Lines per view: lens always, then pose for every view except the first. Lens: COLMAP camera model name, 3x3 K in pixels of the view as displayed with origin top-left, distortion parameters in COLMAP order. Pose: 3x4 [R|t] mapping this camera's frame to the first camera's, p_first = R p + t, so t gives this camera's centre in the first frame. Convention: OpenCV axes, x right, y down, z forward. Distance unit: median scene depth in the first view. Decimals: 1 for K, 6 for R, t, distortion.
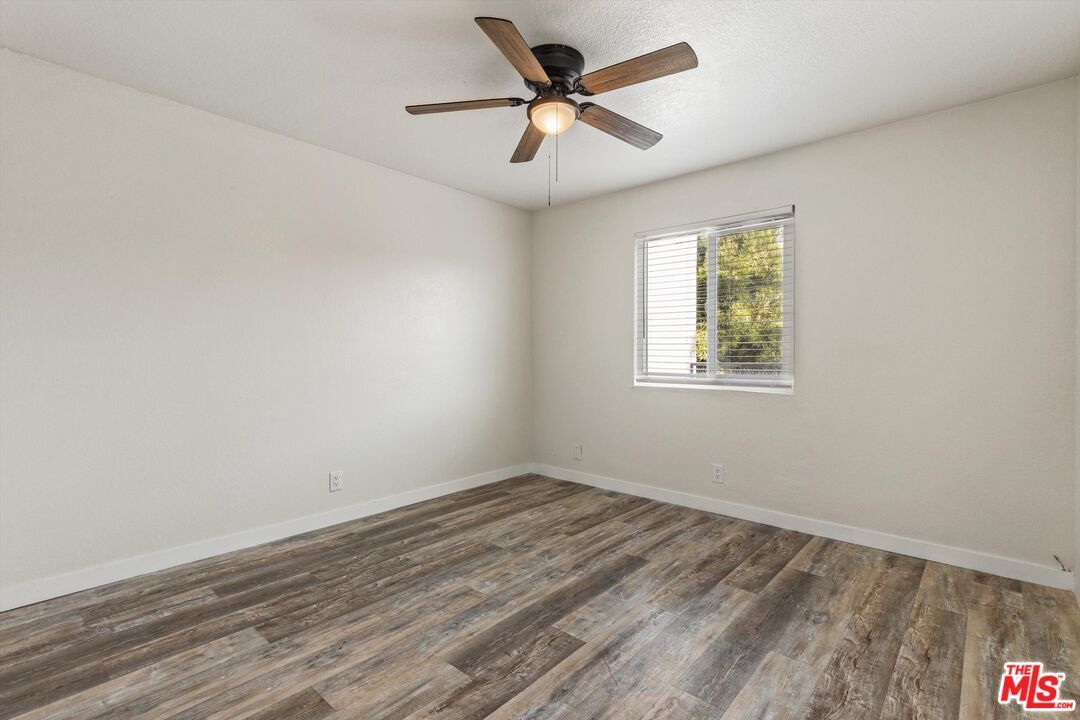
lens RADIAL K [[513.6, 0, 536.6], [0, 513.6, 352.7], [0, 0, 1]] dist [-0.000541, -0.000154]
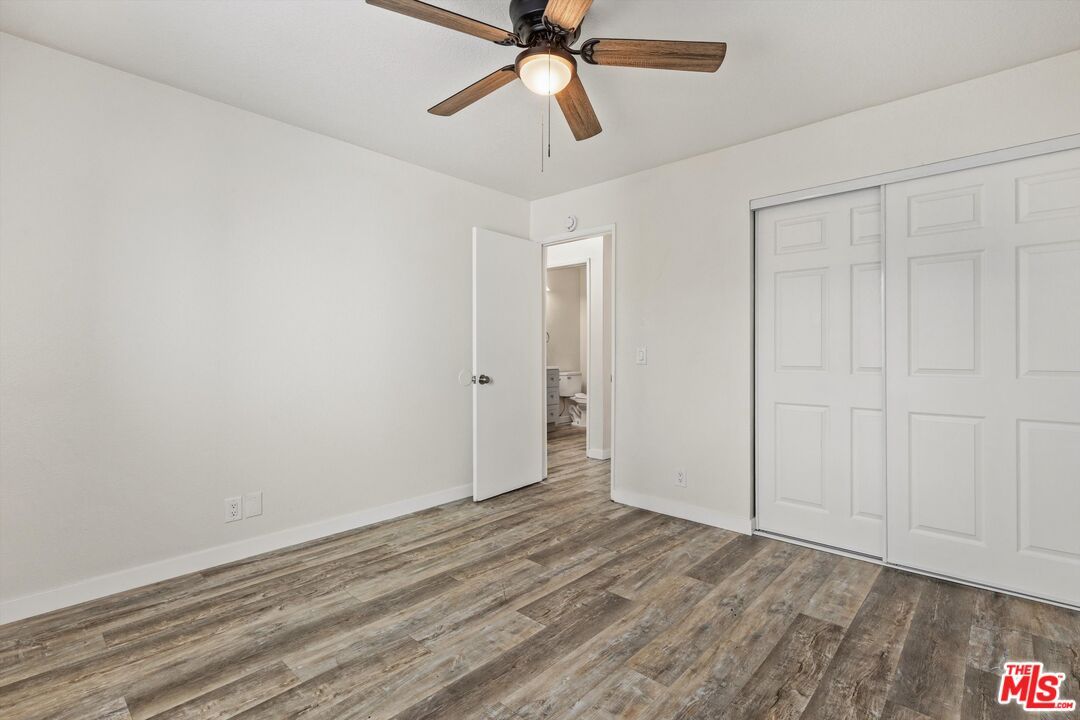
lens RADIAL K [[513.6, 0, 539.3], [0, 513.6, 356.3], [0, 0, 1]] dist [-0.000541, -0.000154]
pose [[-0.999949, -0.002107, 0.009839, 0.034194], [-0.002019, 0.999958, 0.008968, -0.000470], [-0.009857, 0.008948, -0.999911, 1.968005]]
